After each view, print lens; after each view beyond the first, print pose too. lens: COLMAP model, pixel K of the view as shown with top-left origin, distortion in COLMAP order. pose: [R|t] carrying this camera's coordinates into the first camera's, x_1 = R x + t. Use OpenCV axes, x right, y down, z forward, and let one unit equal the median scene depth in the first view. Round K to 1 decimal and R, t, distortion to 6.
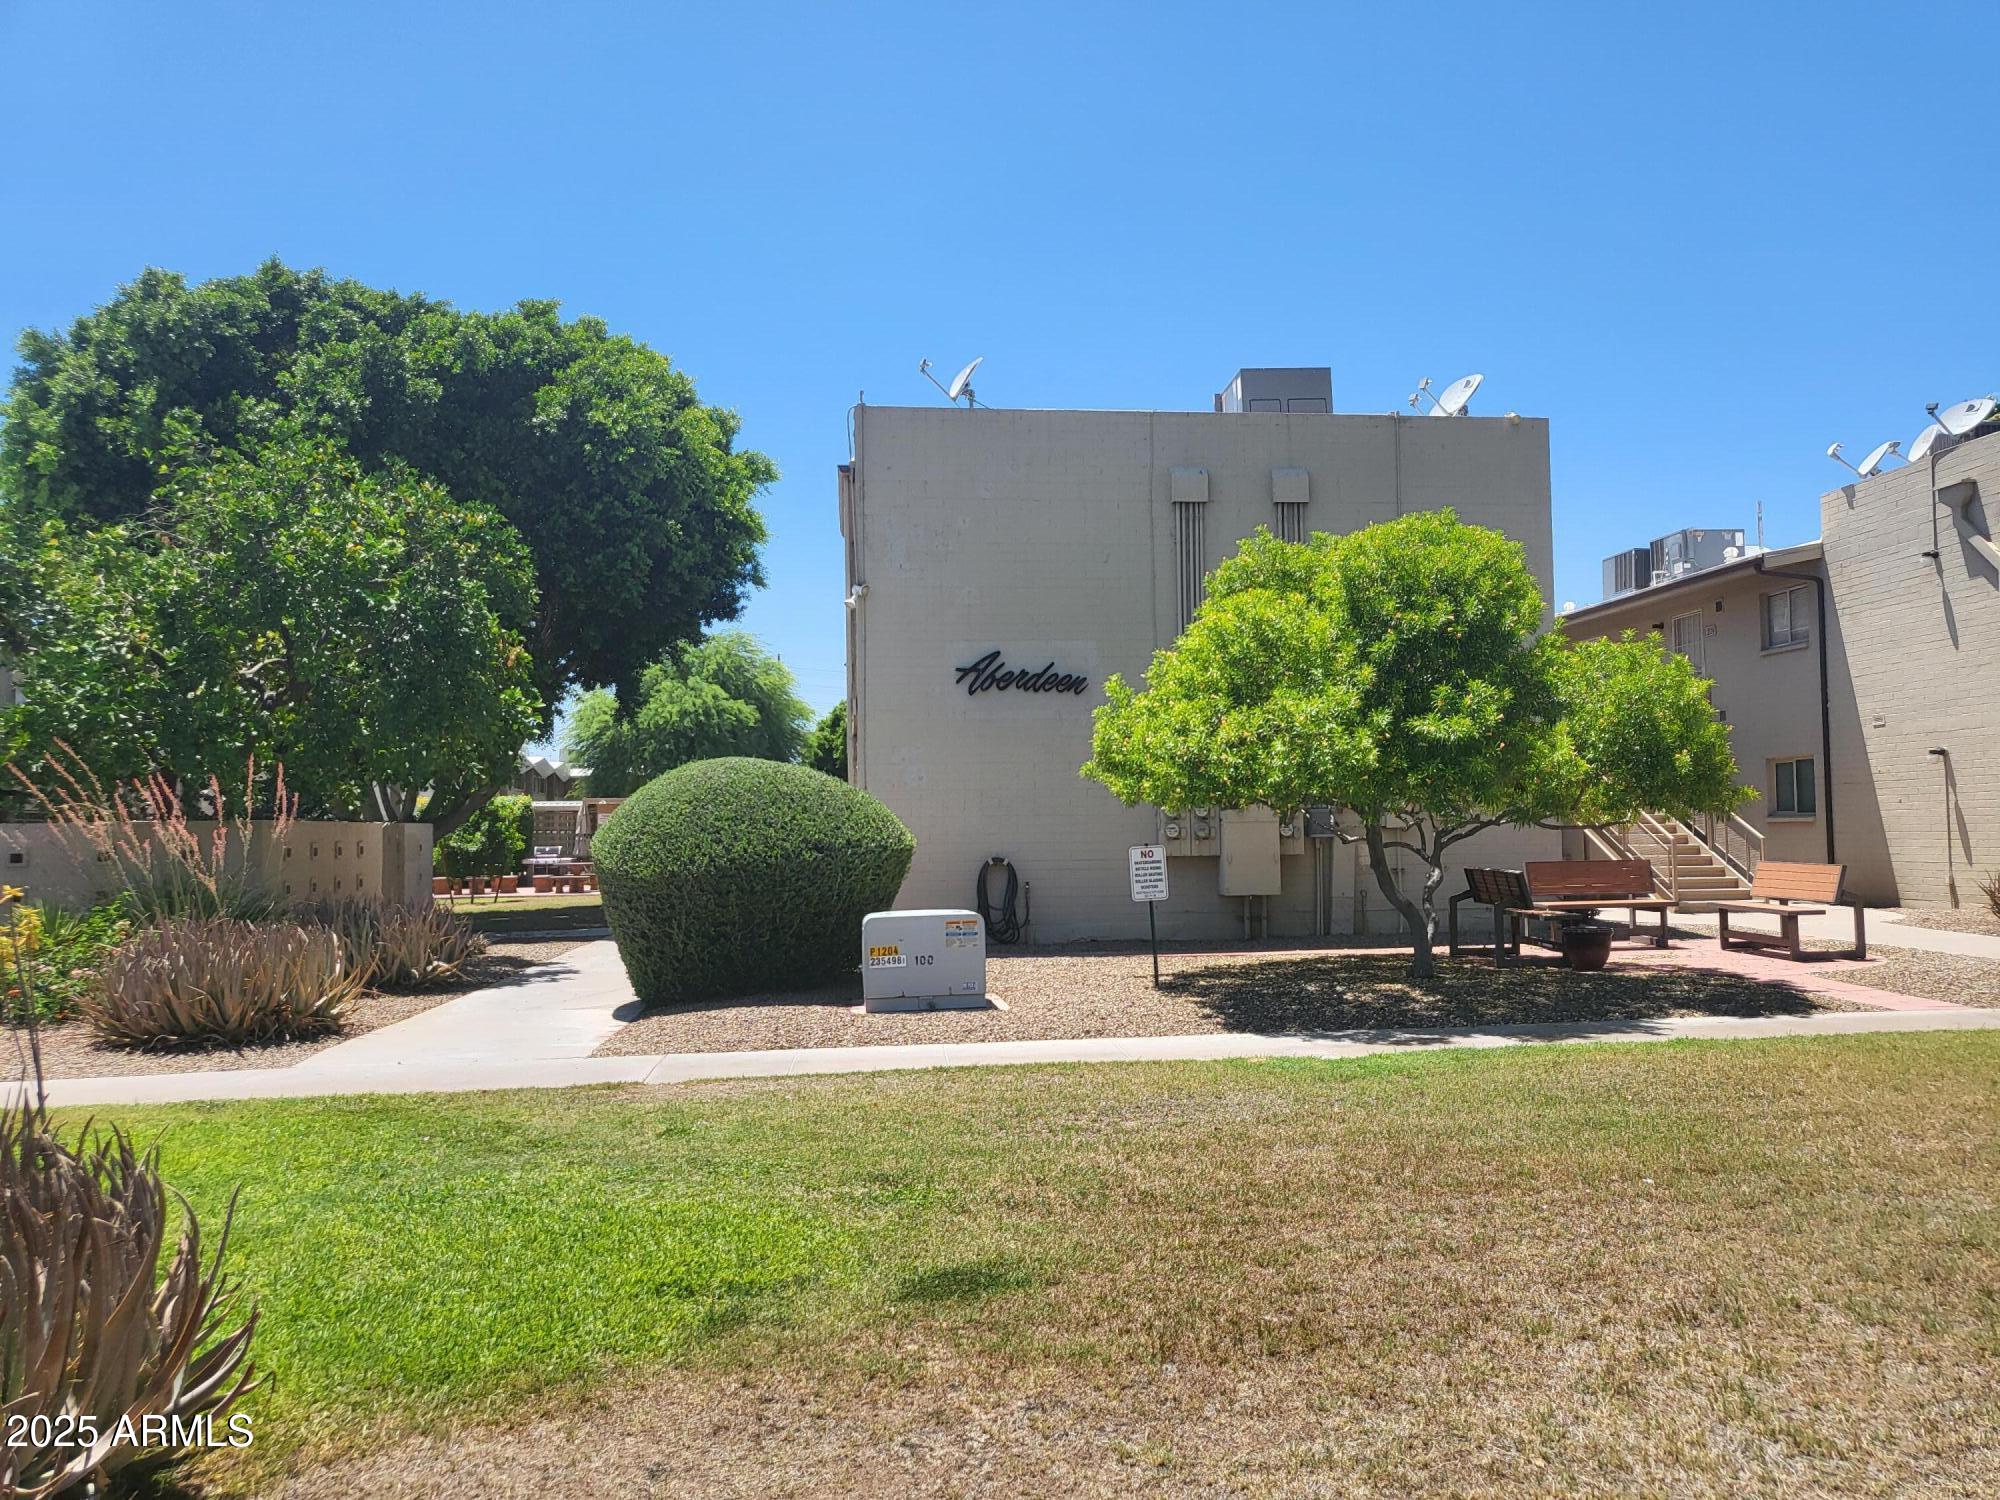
lens RADIAL K [[1539.8, 0, 998.0], [0, 1539.8, 755.1], [0, 0, 1]] dist [-0.013166, 0.076795]
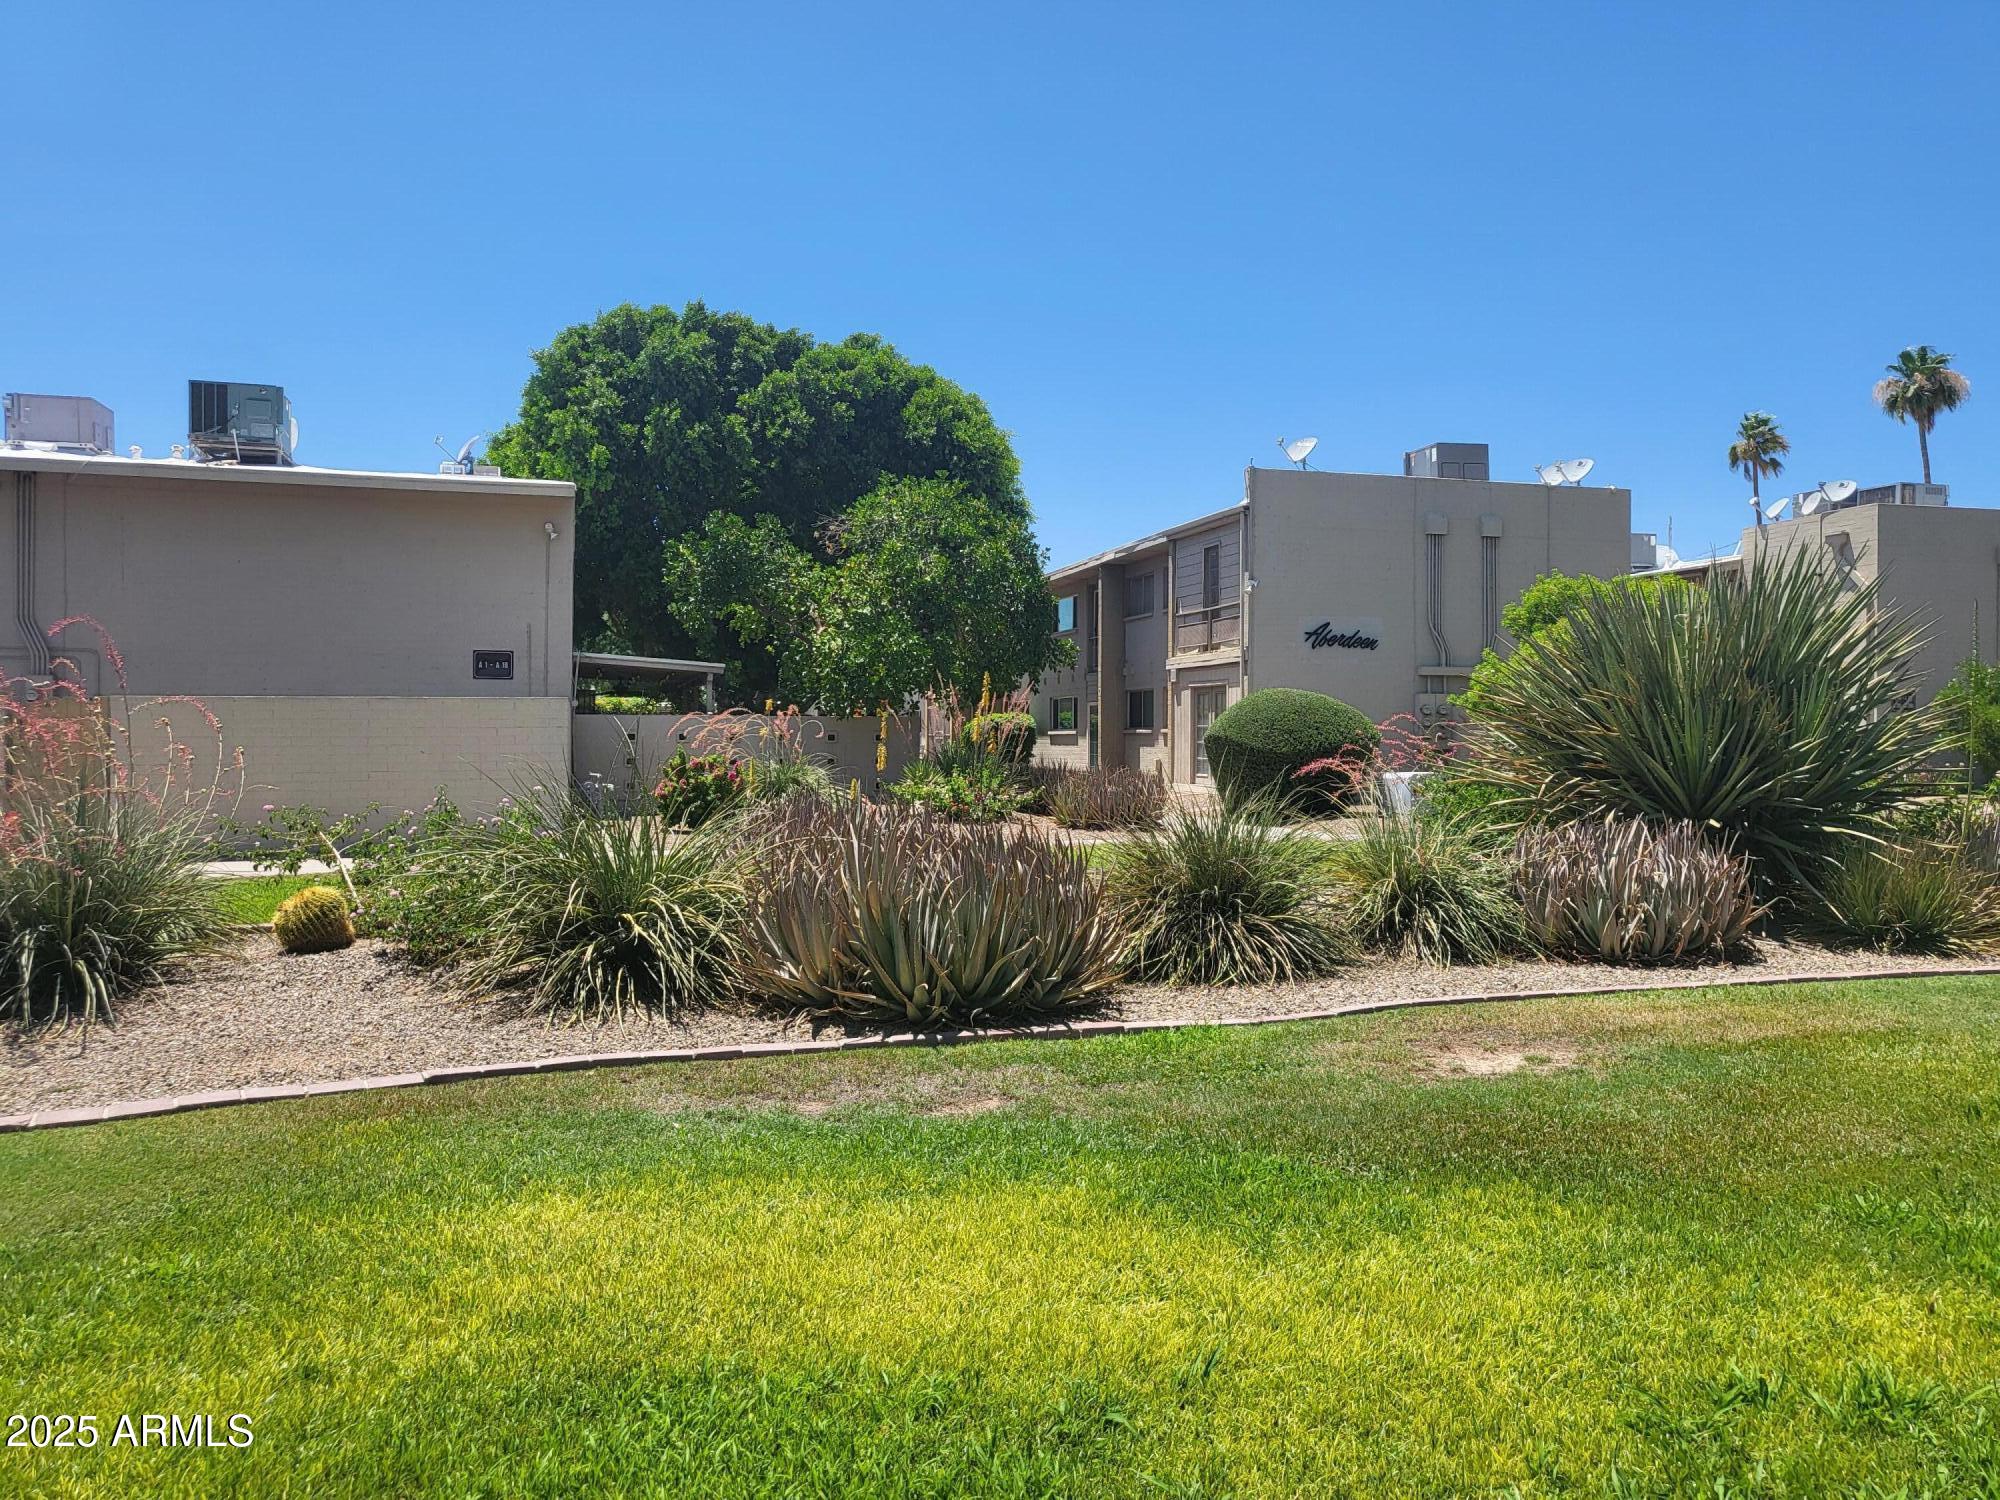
lens RADIAL K [[1539.8, 0, 999.0], [0, 1539.8, 745.9], [0, 0, 1]] dist [-0.013166, 0.076795]
pose [[0.986135, 0.015766, 0.165193, -0.549878], [-0.025070, 0.998205, 0.054392, -0.014557], [-0.164039, -0.057779, 0.984760, -0.510112]]
